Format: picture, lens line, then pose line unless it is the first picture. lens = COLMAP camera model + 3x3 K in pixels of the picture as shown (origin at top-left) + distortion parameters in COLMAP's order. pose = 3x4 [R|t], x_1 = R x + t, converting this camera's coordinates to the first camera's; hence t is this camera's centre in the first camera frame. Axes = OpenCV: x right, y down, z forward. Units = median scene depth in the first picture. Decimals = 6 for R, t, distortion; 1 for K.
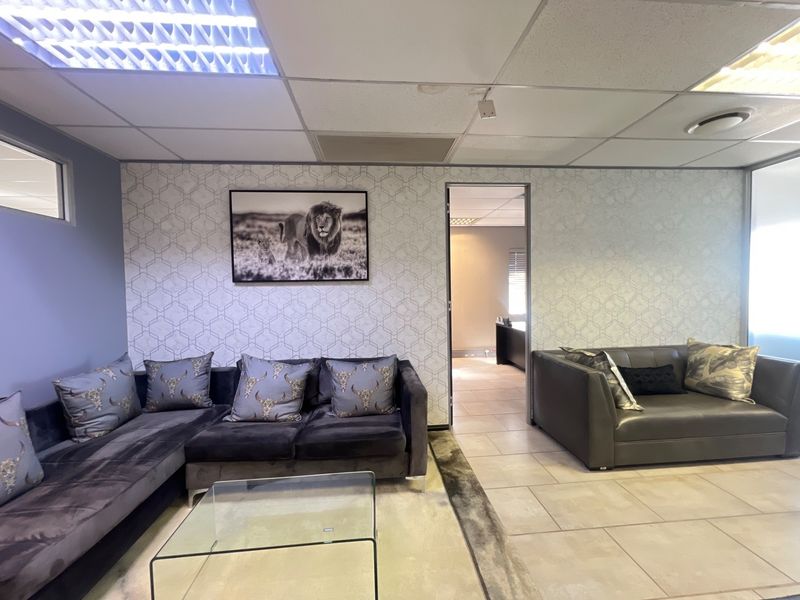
lens RADIAL K [[321.3, 0, 400.1], [0, 321.3, 298.5], [0, 0, 1]] dist [0.000303, -0.000086]
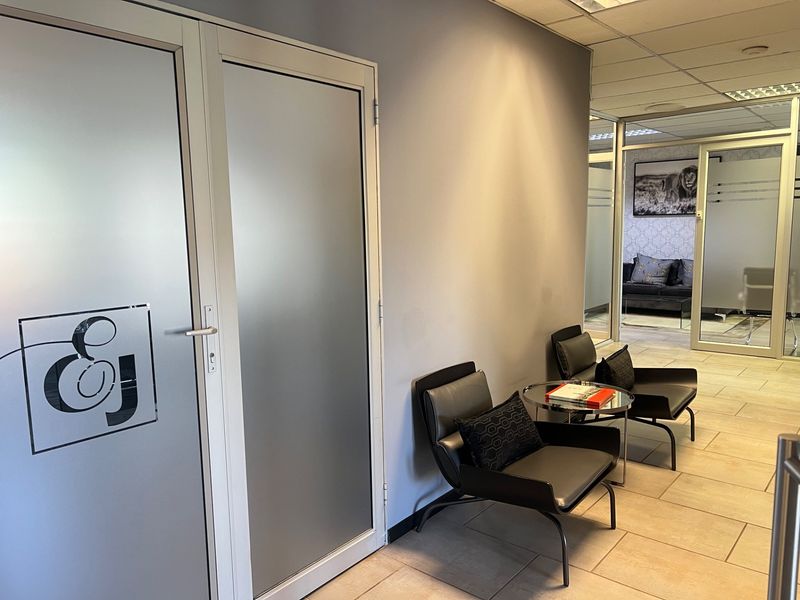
lens RADIAL K [[601.4, 0, 400.0], [0, 601.4, 300.0], [0, 0, 1]] dist [0.056455, -0.066082]
pose [[0.705090, 0.095812, -0.702615, 0.957870], [-0.015508, 0.992677, 0.119803, 0.031572], [0.708948, -0.073576, 0.701413, -2.271375]]
